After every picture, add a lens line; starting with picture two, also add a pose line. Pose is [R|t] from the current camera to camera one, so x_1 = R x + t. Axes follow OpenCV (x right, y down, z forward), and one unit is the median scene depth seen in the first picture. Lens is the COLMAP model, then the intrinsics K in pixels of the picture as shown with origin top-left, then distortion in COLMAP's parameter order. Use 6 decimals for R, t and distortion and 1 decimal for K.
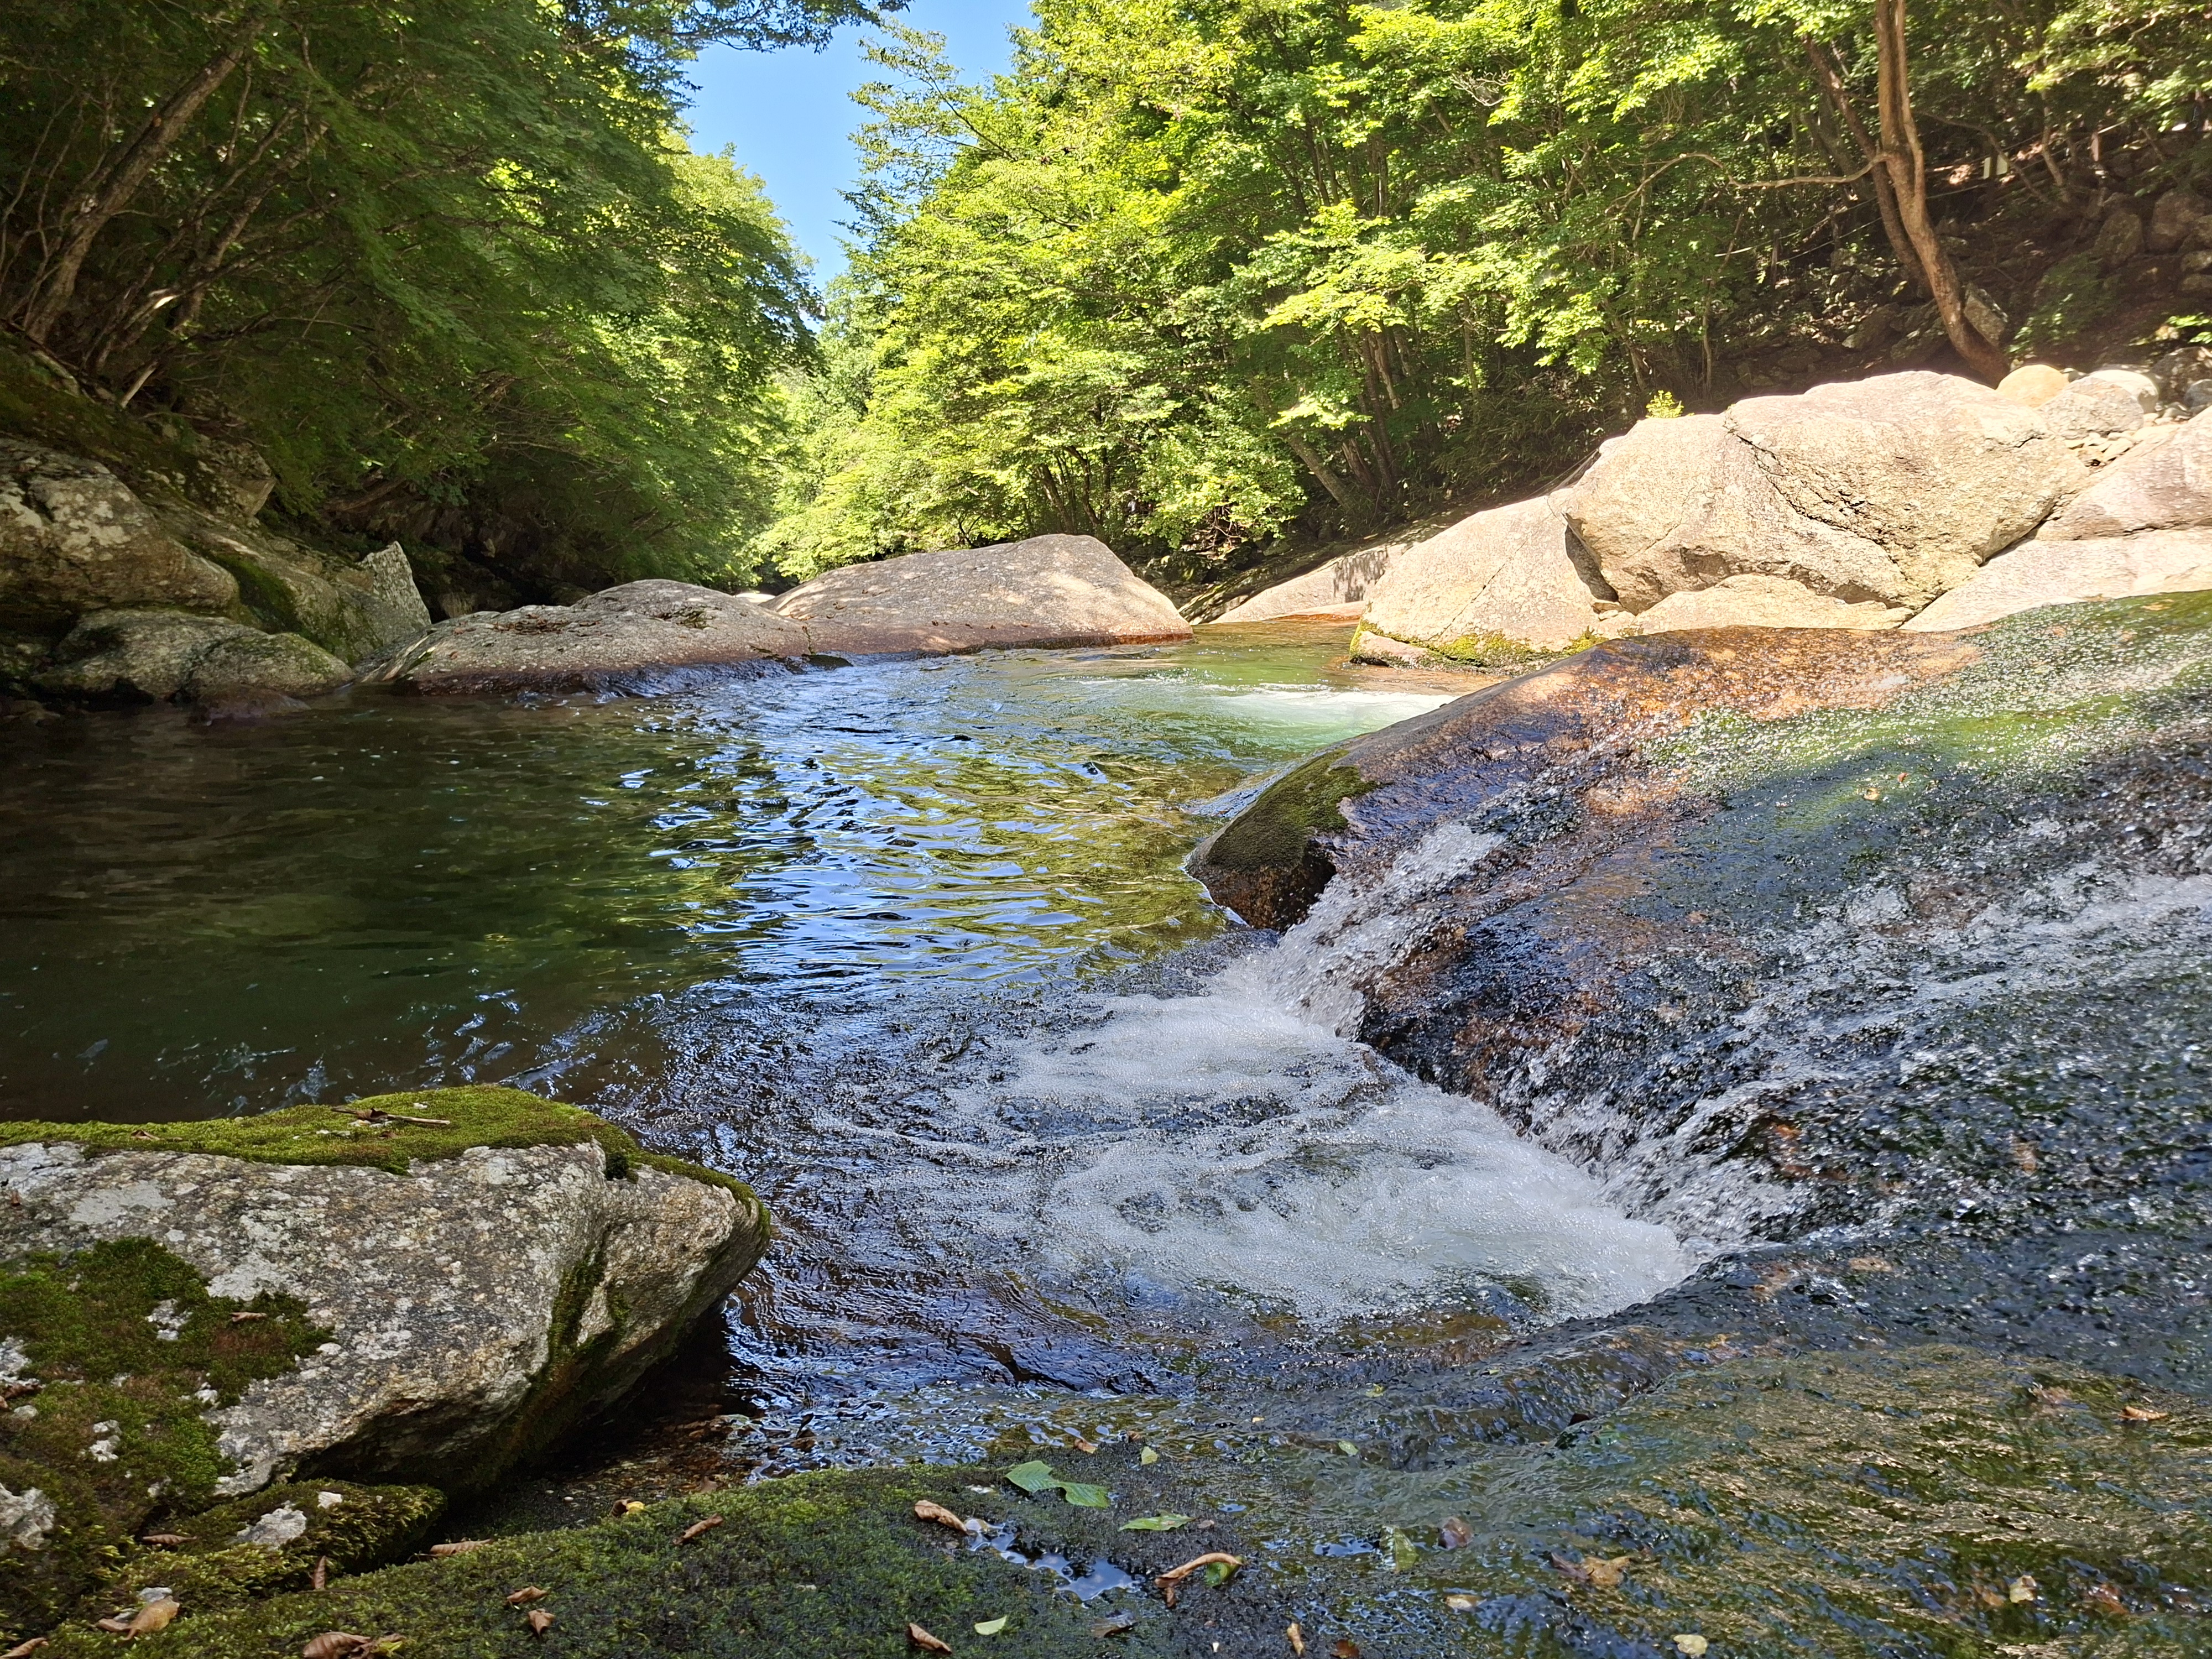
lens RADIAL K [[1481.3, 0, 1102.6], [0, 1481.3, 827.8], [0, 0, 1]] dist [0.022426, -0.031685]
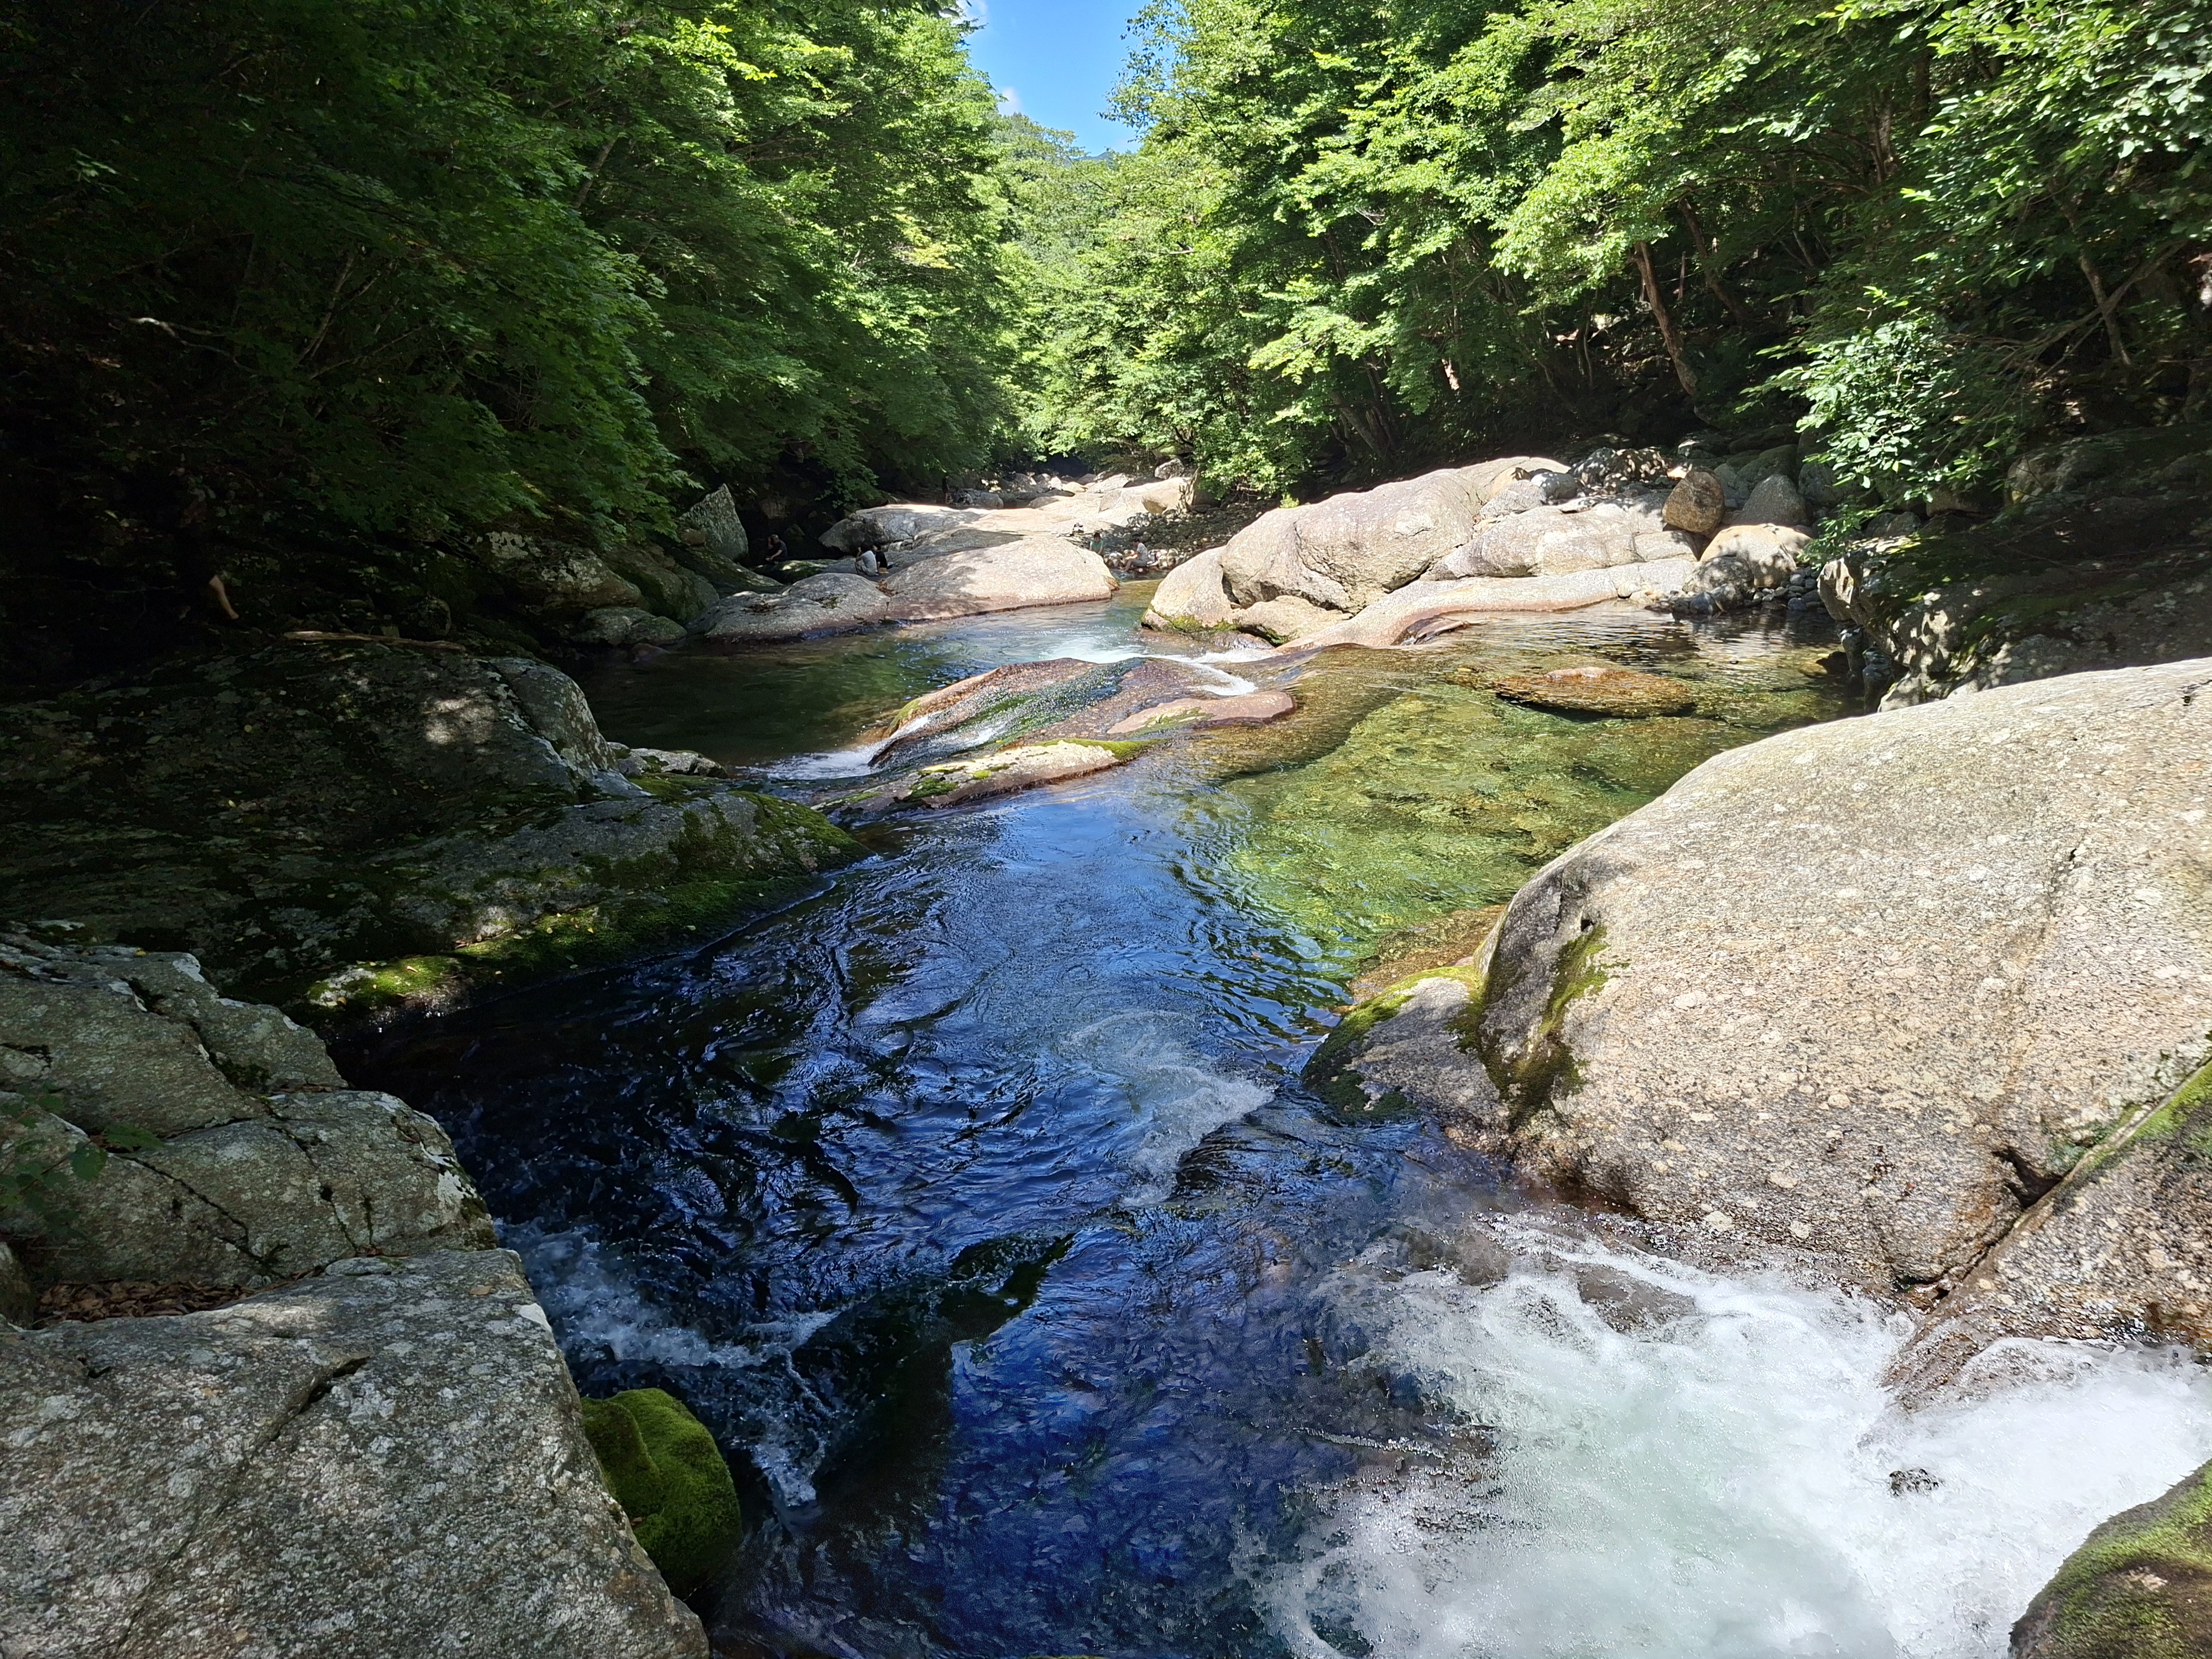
lens RADIAL K [[1481.3, 0, 1096.8], [0, 1481.3, 810.8], [0, 0, 1]] dist [0.022426, -0.031685]
pose [[0.977209, 0.040460, -0.208390, 0.632271], [-0.020849, 0.995215, 0.095463, -0.060126], [0.211255, -0.088942, 0.973376, -1.174372]]
